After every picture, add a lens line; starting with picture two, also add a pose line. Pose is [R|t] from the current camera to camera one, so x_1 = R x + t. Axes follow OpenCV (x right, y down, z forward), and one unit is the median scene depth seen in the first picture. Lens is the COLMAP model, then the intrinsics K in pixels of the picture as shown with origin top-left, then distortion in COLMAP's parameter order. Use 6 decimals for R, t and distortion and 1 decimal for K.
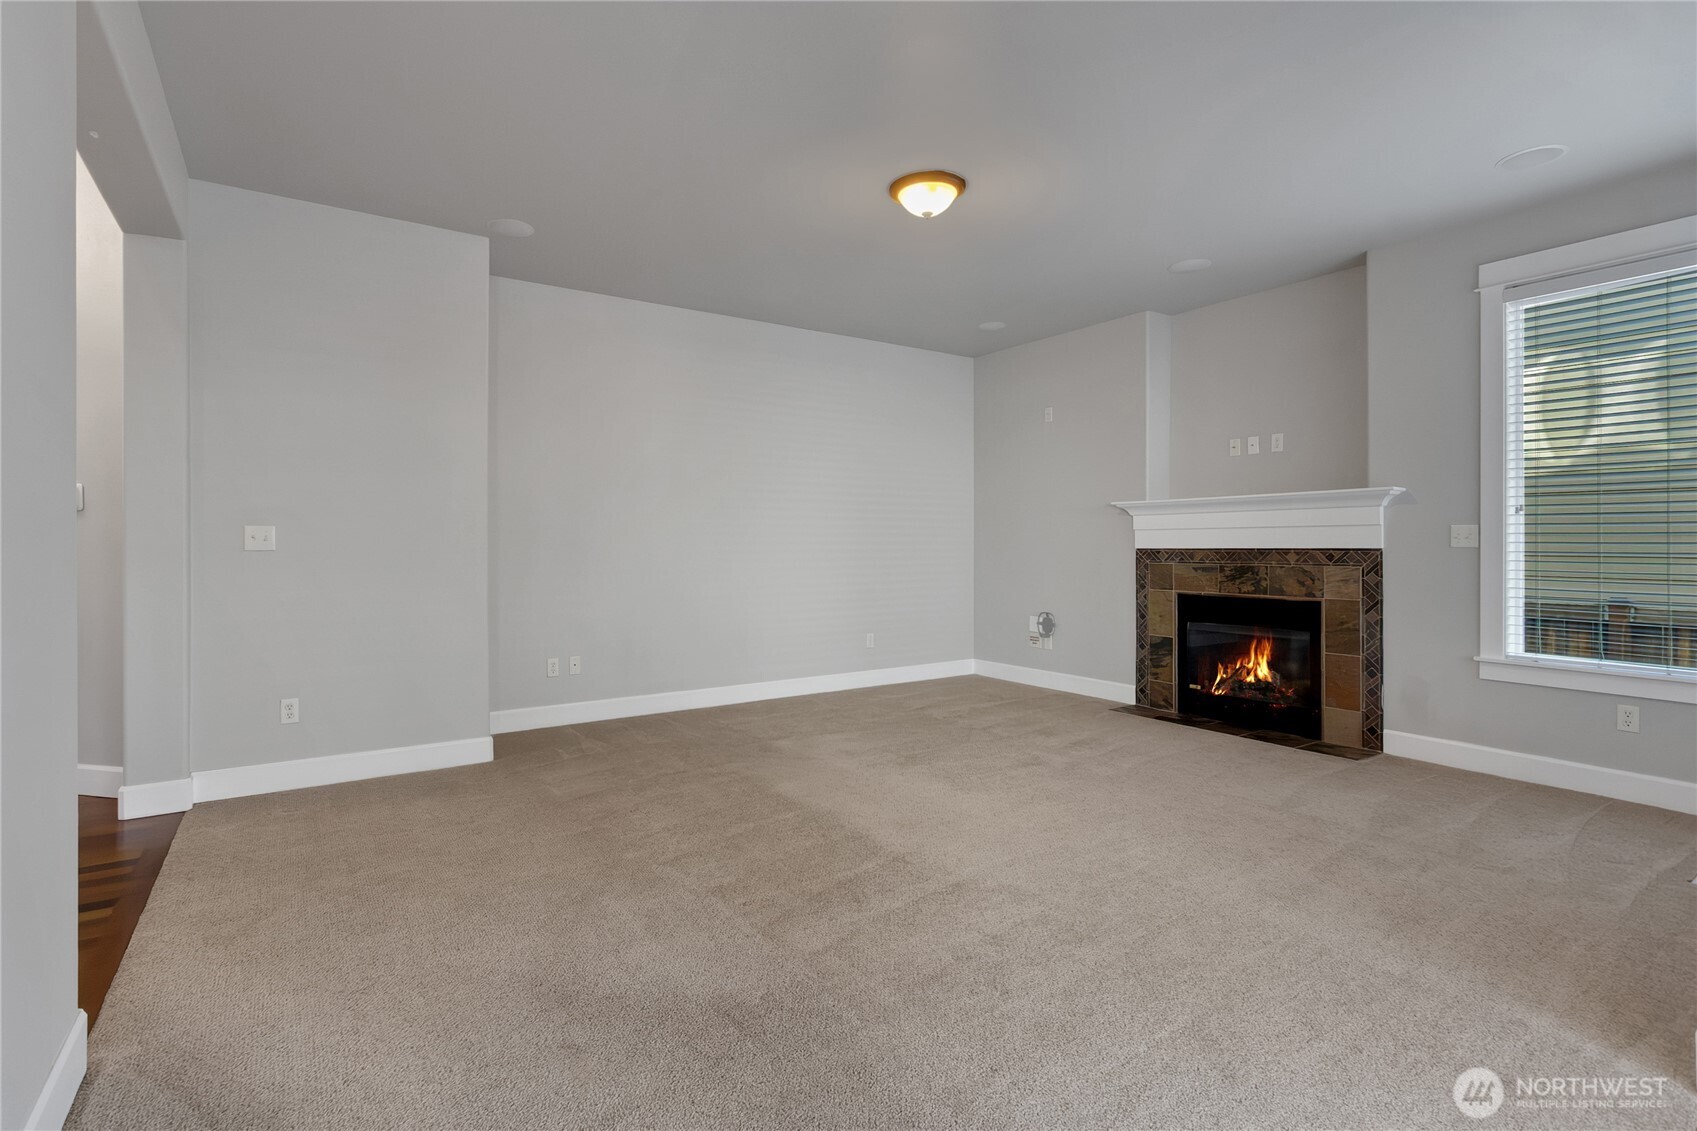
lens RADIAL K [[811.5, 0, 838.7], [0, 811.5, 543.4], [0, 0, 1]] dist [0.029963, 0.000071]
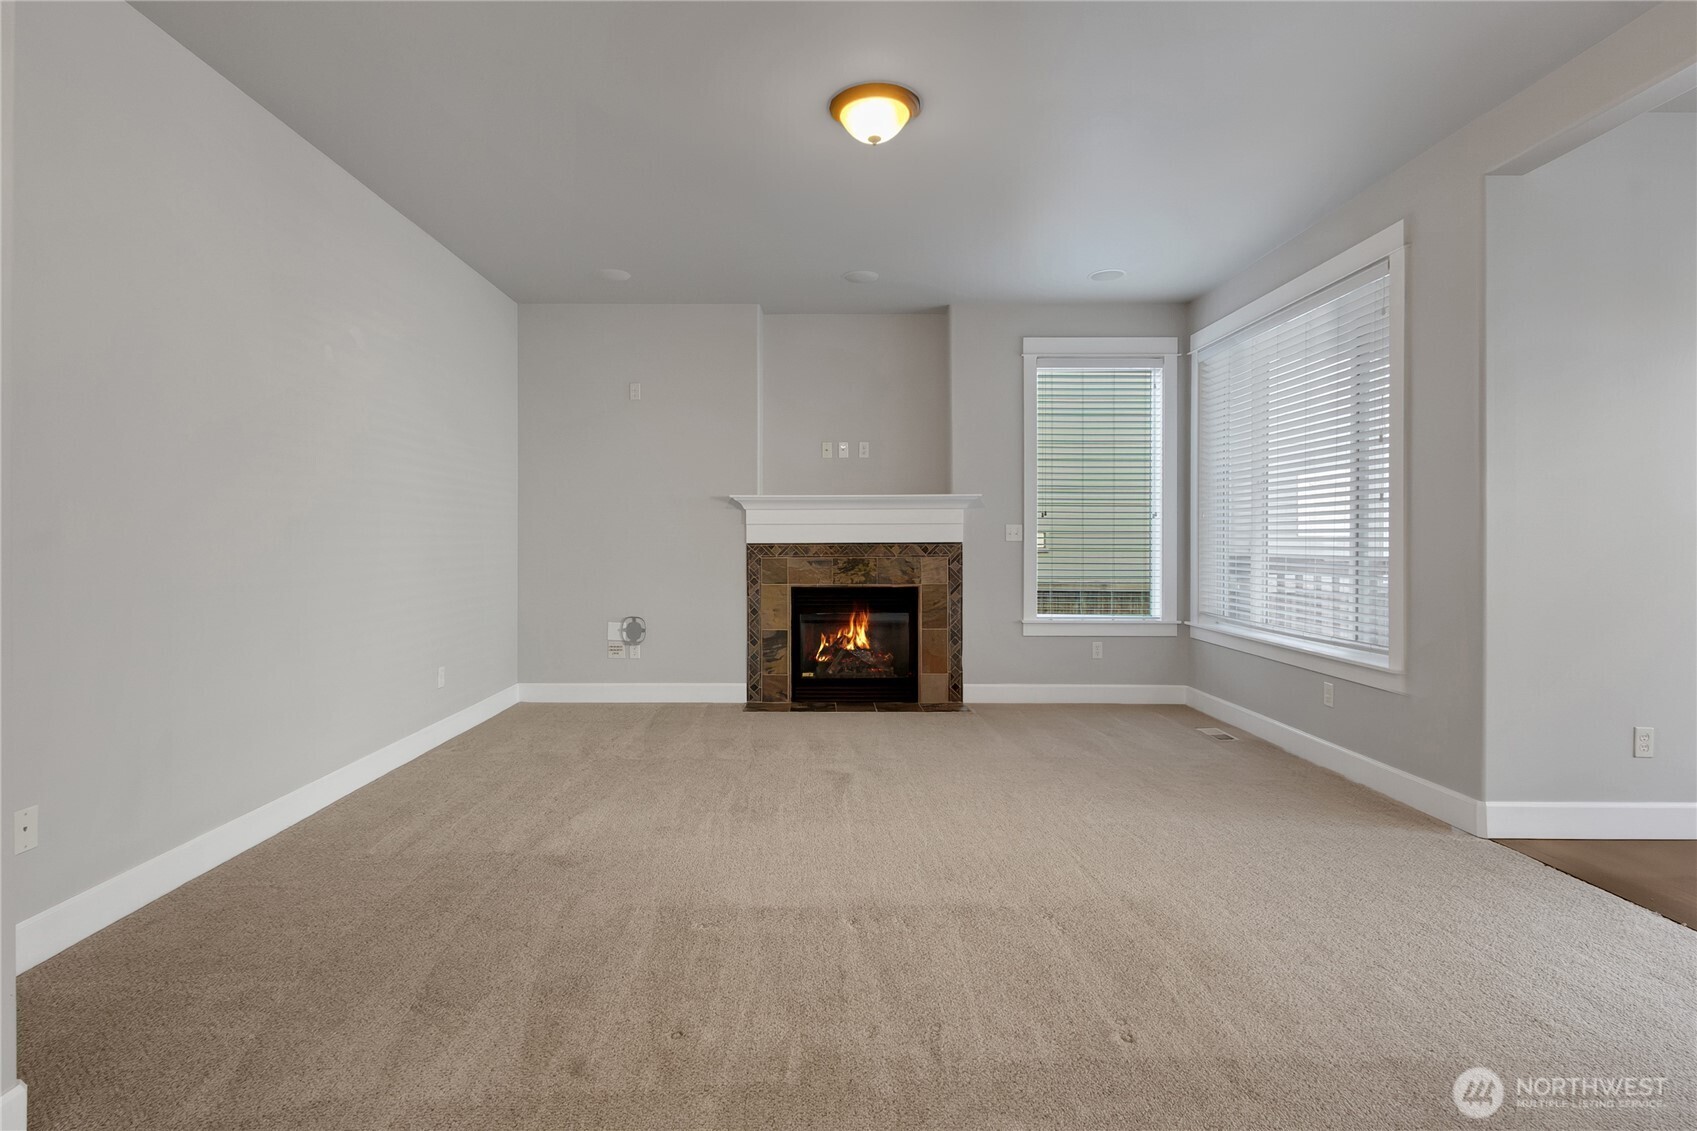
lens RADIAL K [[811.5, 0, 838.7], [0, 811.5, 543.4], [0, 0, 1]] dist [0.029963, 0.000071]
pose [[0.558351, -0.003151, 0.829599, -0.425068], [-0.000477, 0.999991, 0.004119, 0.002468], [-0.829604, -0.002695, 0.558345, 0.400015]]
